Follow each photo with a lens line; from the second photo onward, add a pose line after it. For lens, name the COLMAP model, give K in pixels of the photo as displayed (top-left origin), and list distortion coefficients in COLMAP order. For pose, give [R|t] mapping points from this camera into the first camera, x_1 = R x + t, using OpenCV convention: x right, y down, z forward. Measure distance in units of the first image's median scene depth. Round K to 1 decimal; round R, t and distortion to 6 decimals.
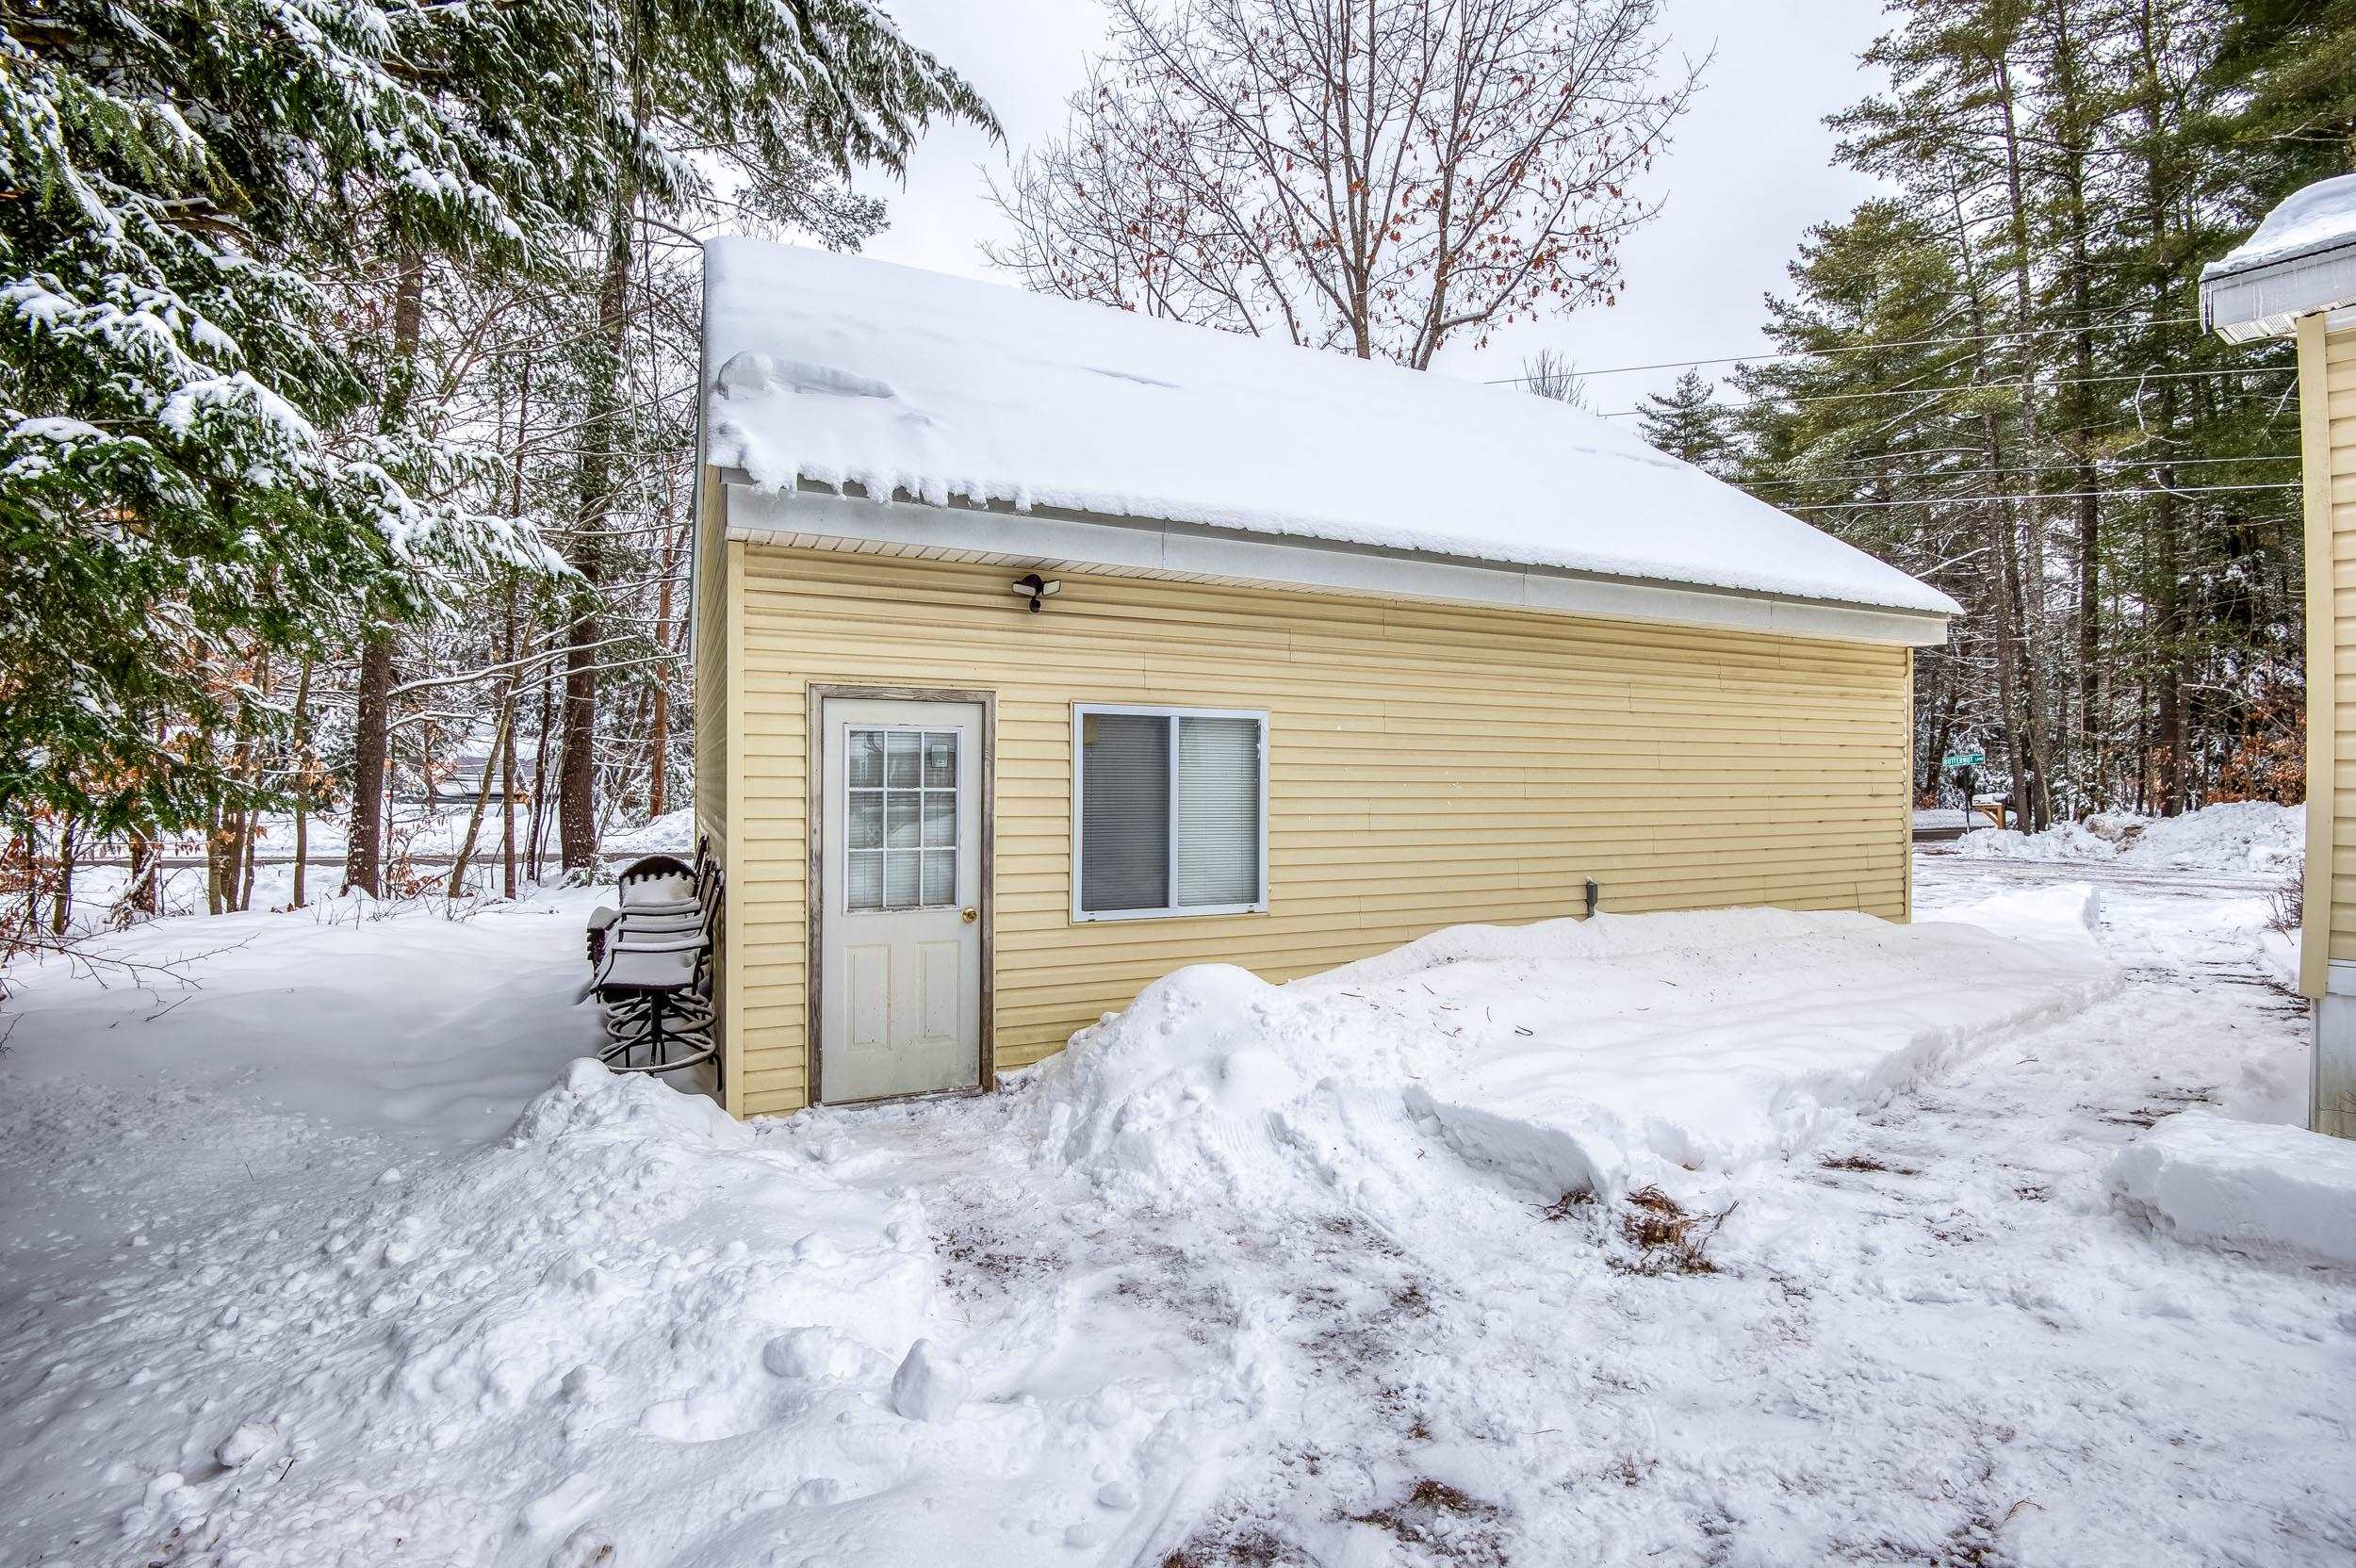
lens RADIAL K [[1155.6, 0, 1181.5], [0, 1155.6, 793.0], [0, 0, 1]] dist [-0.010170, -0.023661]
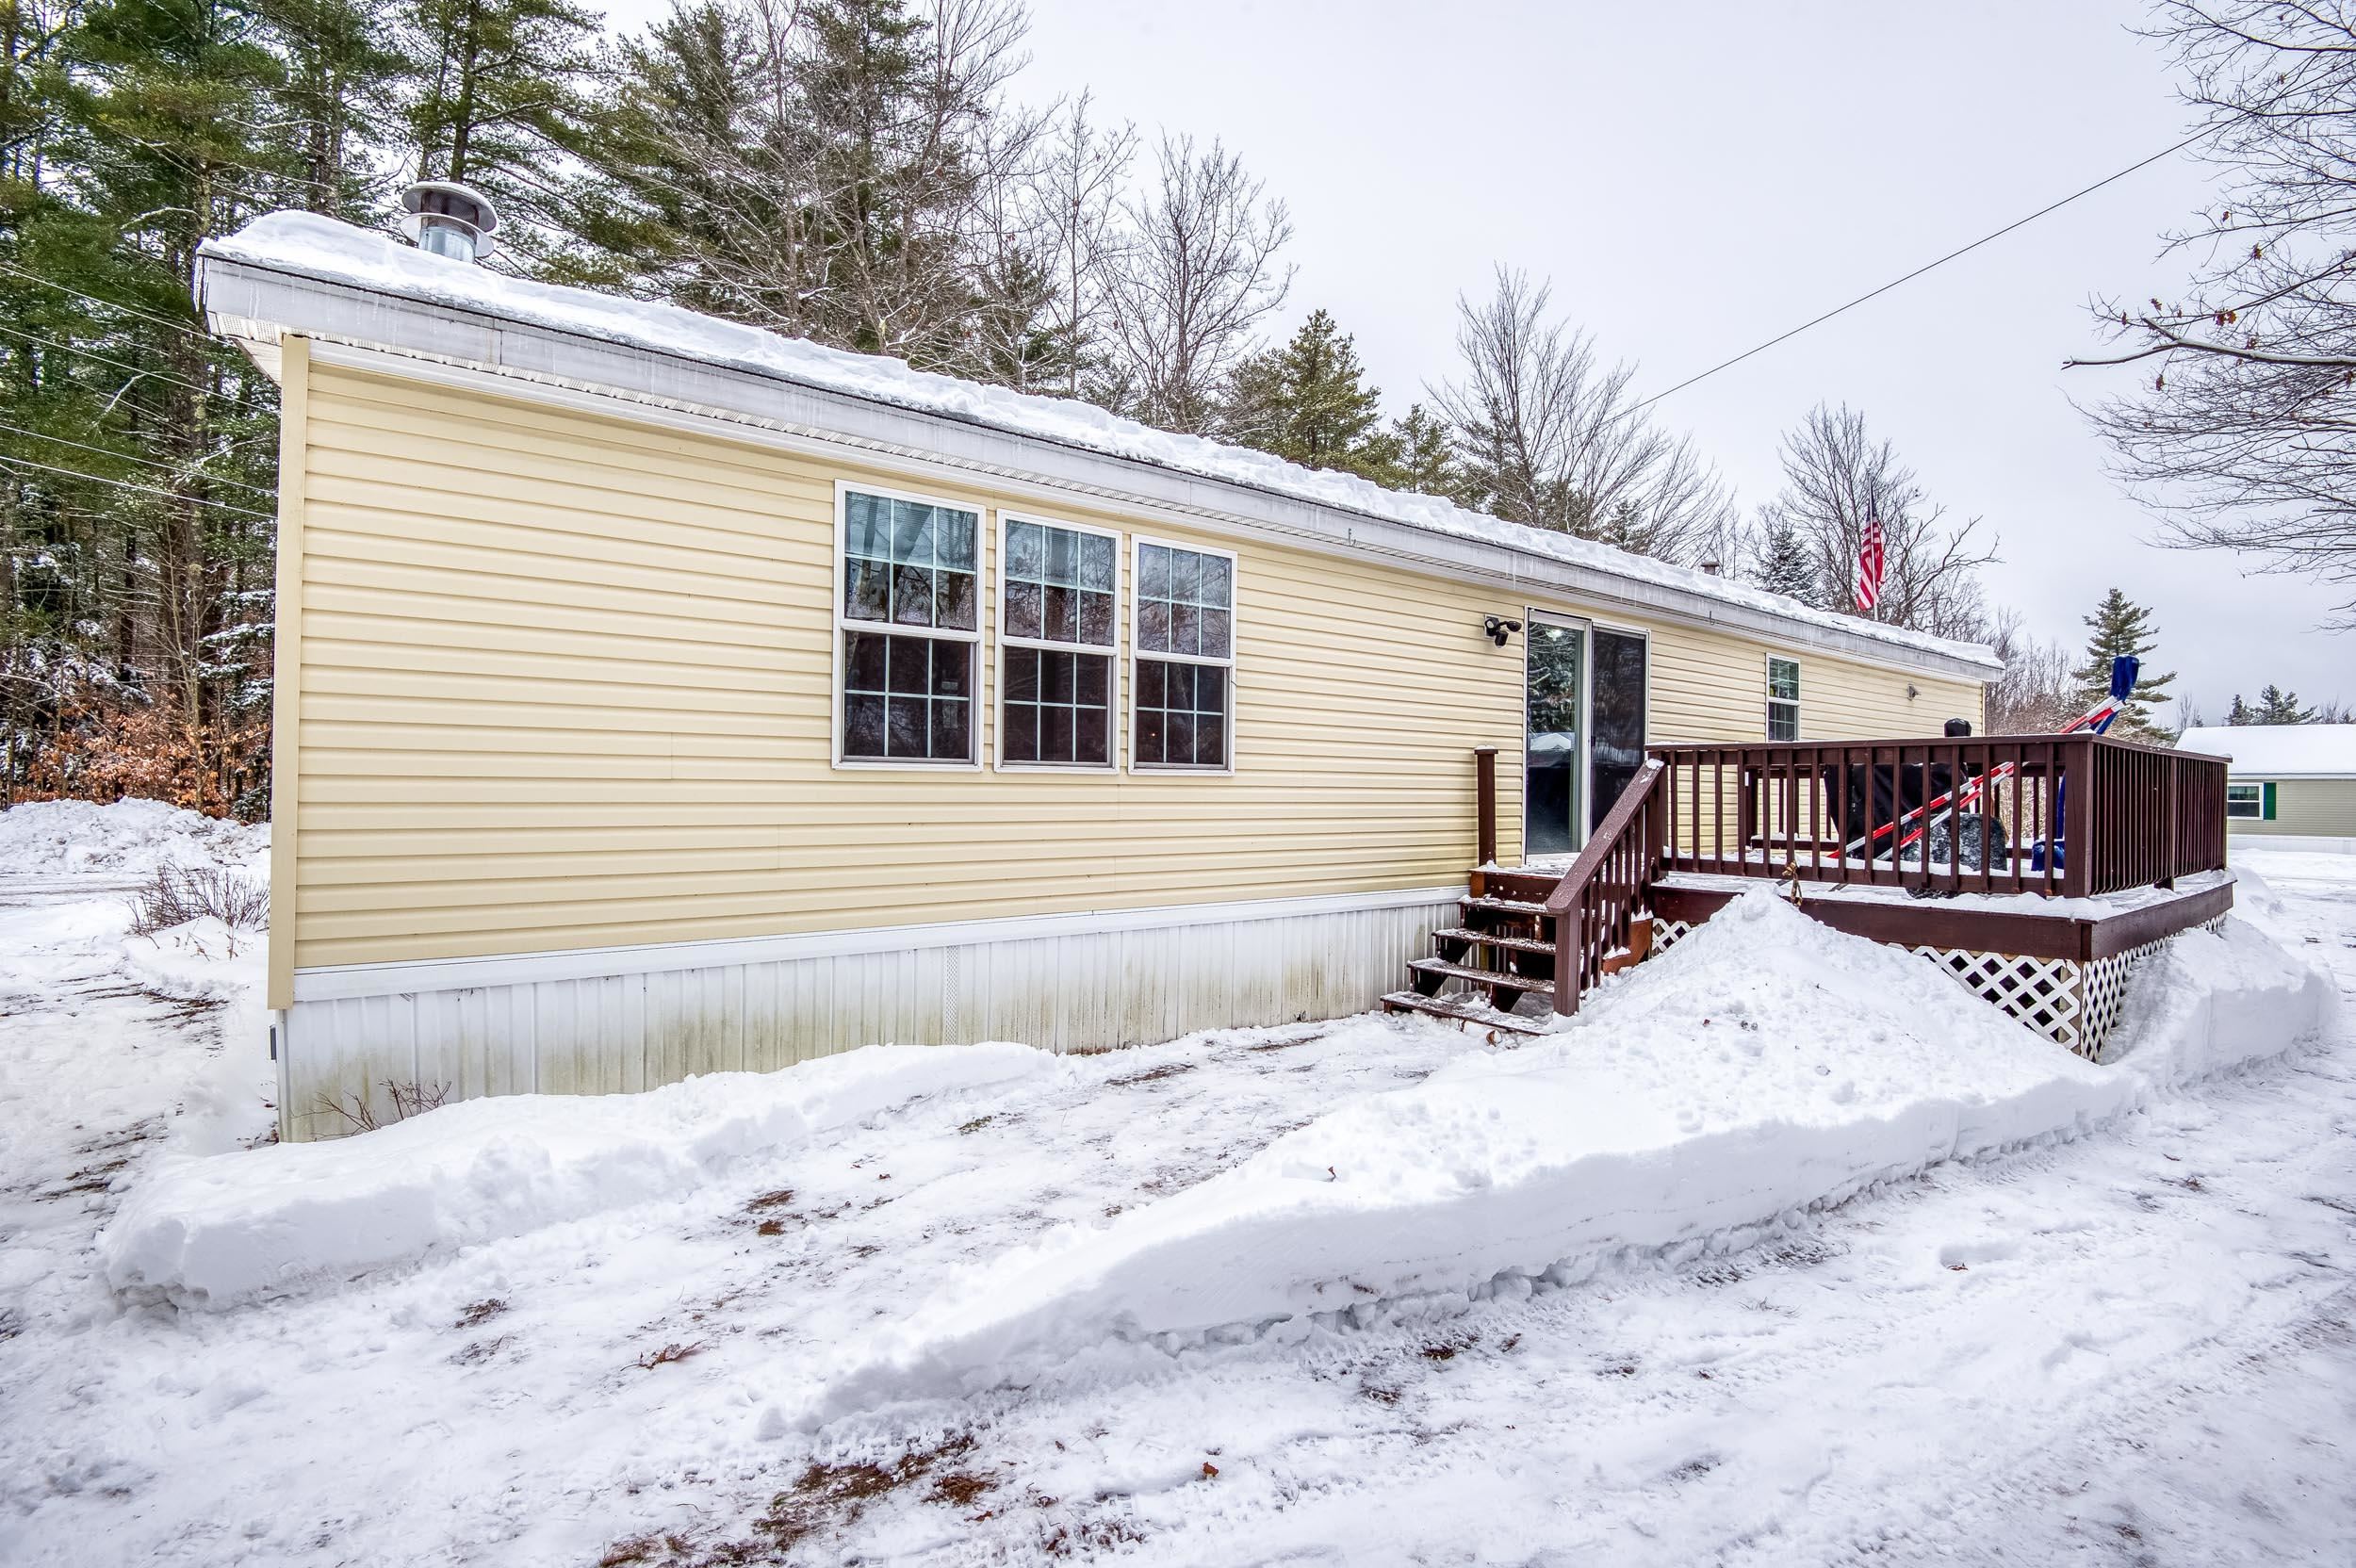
lens RADIAL K [[1101.5, 0, 1178.0], [0, 1101.5, 784.0], [0, 0, 1]] dist [-0.063444, 0.007816]
pose [[-0.062901, 0.002342, 0.998017, 0.007192], [-0.005145, 0.999983, -0.002671, -0.013383], [-0.998007, -0.005303, -0.062888, 0.148245]]
